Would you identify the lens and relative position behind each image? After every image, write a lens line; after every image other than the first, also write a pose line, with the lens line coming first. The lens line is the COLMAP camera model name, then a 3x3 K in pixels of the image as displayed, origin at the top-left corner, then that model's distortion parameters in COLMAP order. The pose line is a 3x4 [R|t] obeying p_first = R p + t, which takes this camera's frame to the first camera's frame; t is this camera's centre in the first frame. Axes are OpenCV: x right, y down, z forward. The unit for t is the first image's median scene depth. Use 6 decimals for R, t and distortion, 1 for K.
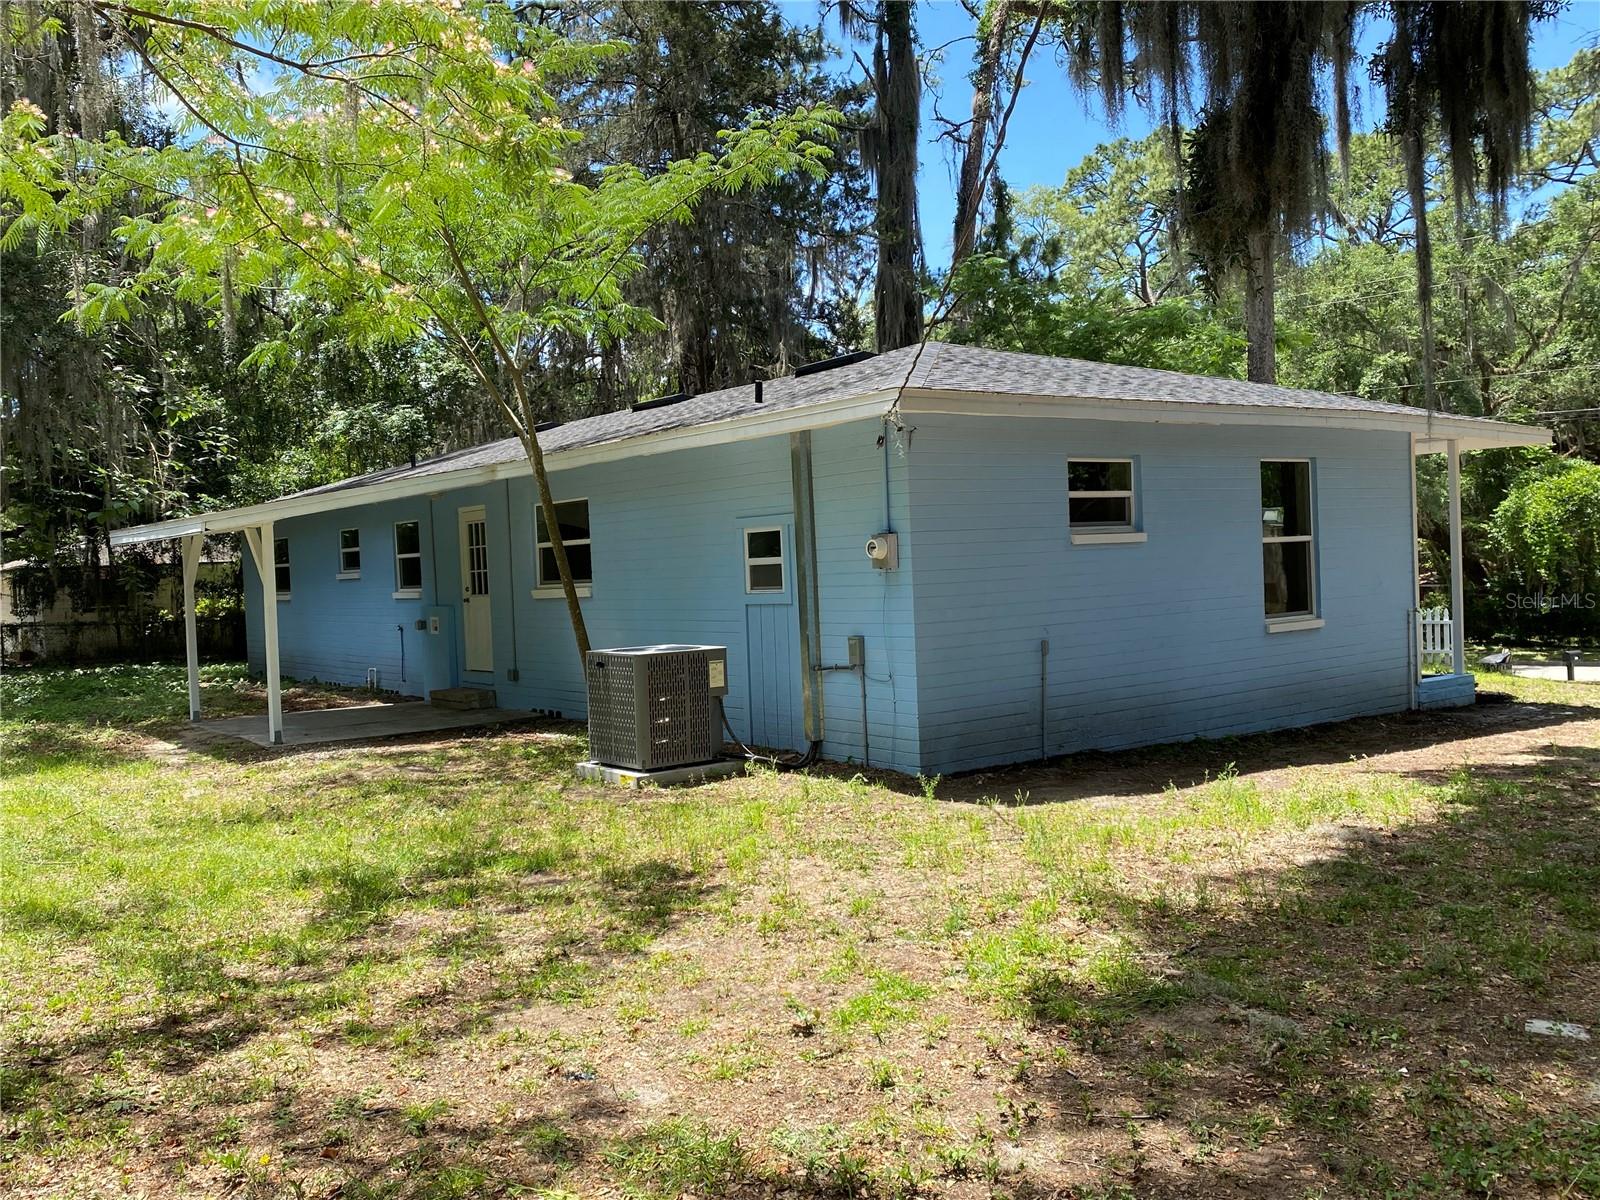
lens RADIAL K [[1365.8, 0, 793.5], [0, 1365.8, 592.2], [0, 0, 1]] dist [0.041471, 0.003683]
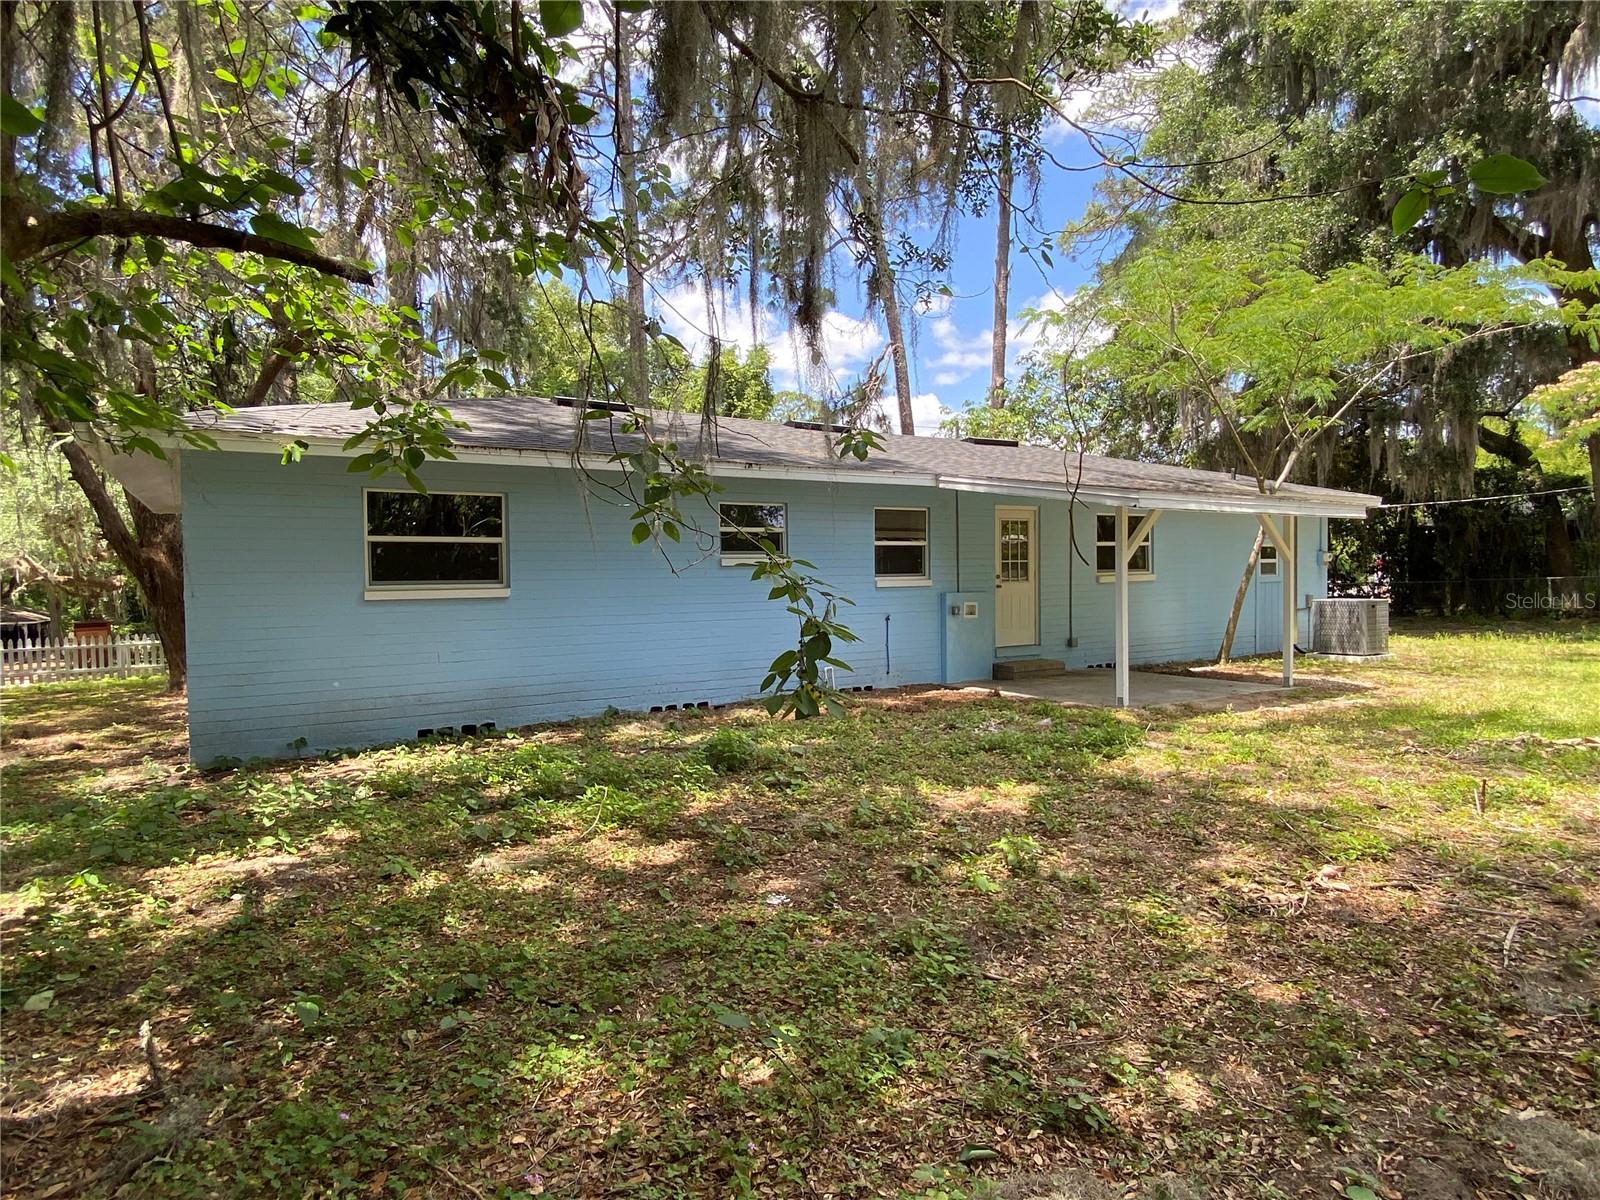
lens RADIAL K [[874.0, 0, 803.2], [0, 874.0, 596.7], [0, 0, 1]] dist [0.055003, -0.038631]
pose [[0.084384, 0.008543, 0.996397, -0.994654], [0.028440, 0.999535, -0.010979, 0.018360], [-0.996027, 0.029264, 0.084102, 1.118055]]
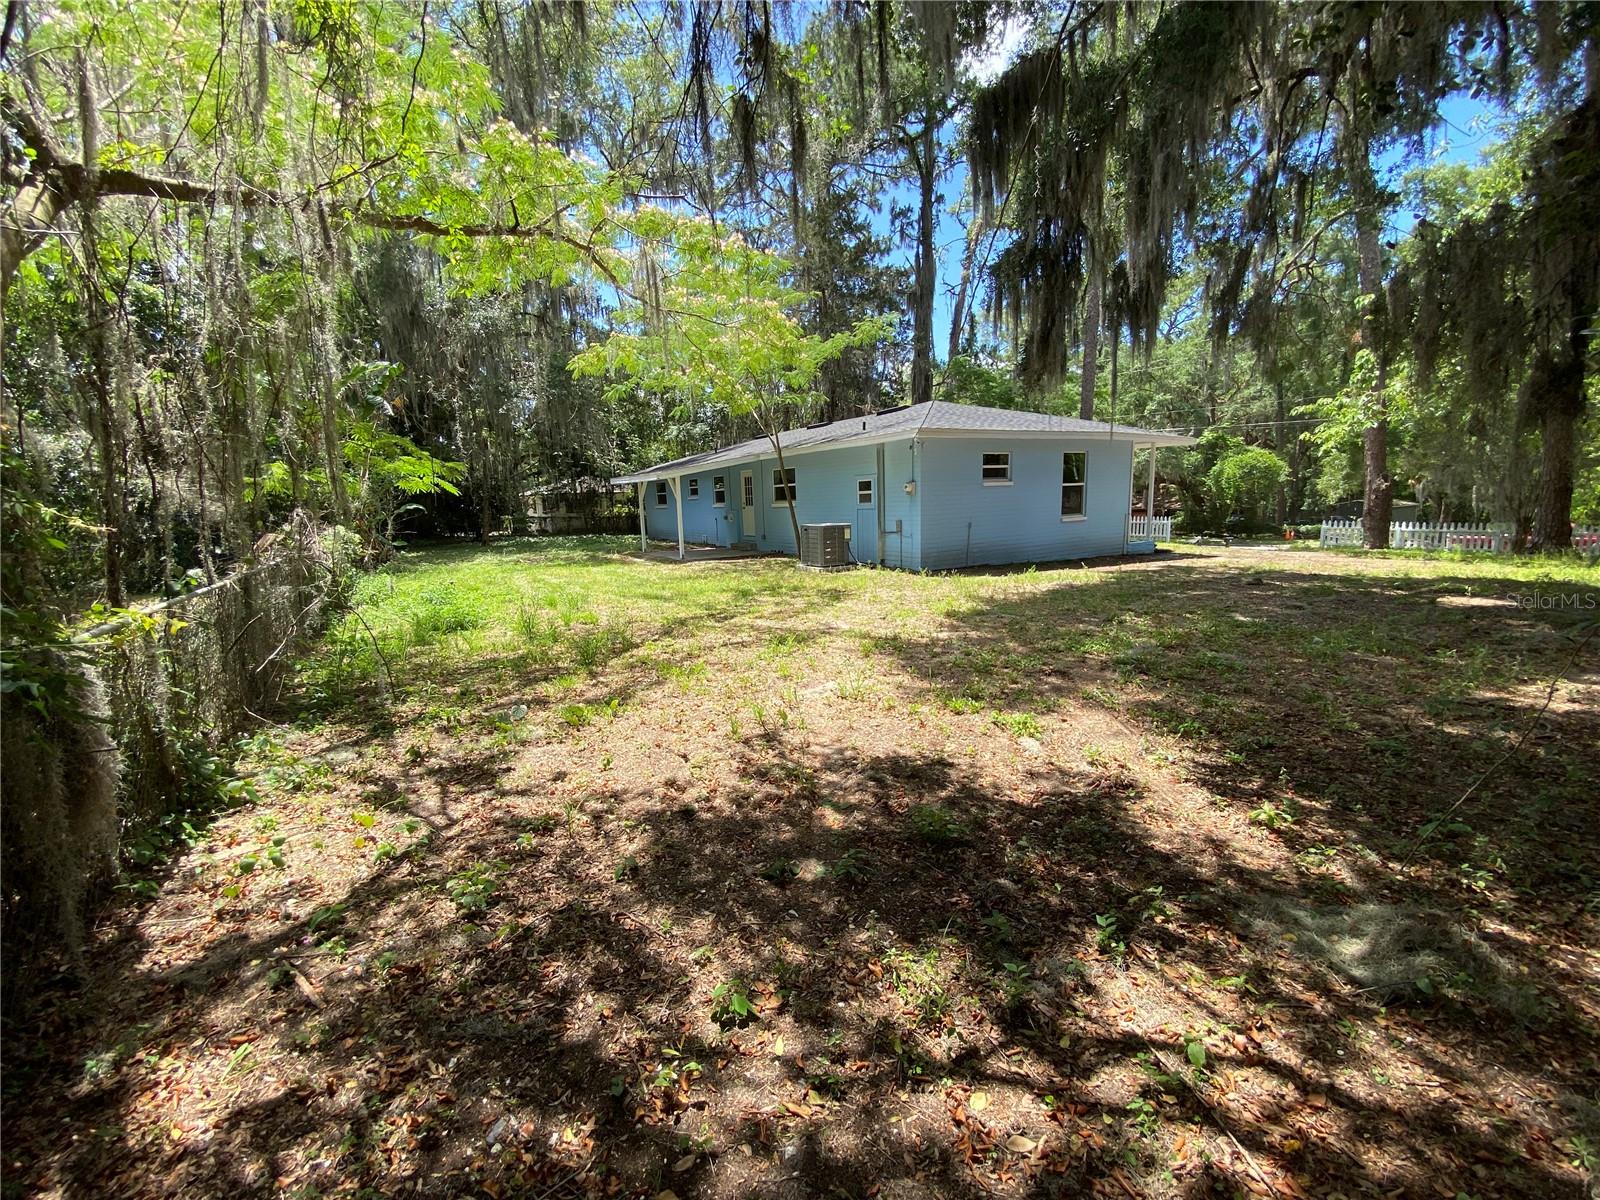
lens RADIAL K [[648.2, 0, 800.0], [0, 648.2, 600.0], [0, 0, 1]] dist [0.030153, -0.027357]
pose [[0.994668, 0.023022, -0.100529, -0.010687], [-0.008945, 0.990351, 0.138294, 0.008020], [0.102743, -0.136658, 0.985276, -0.199912]]
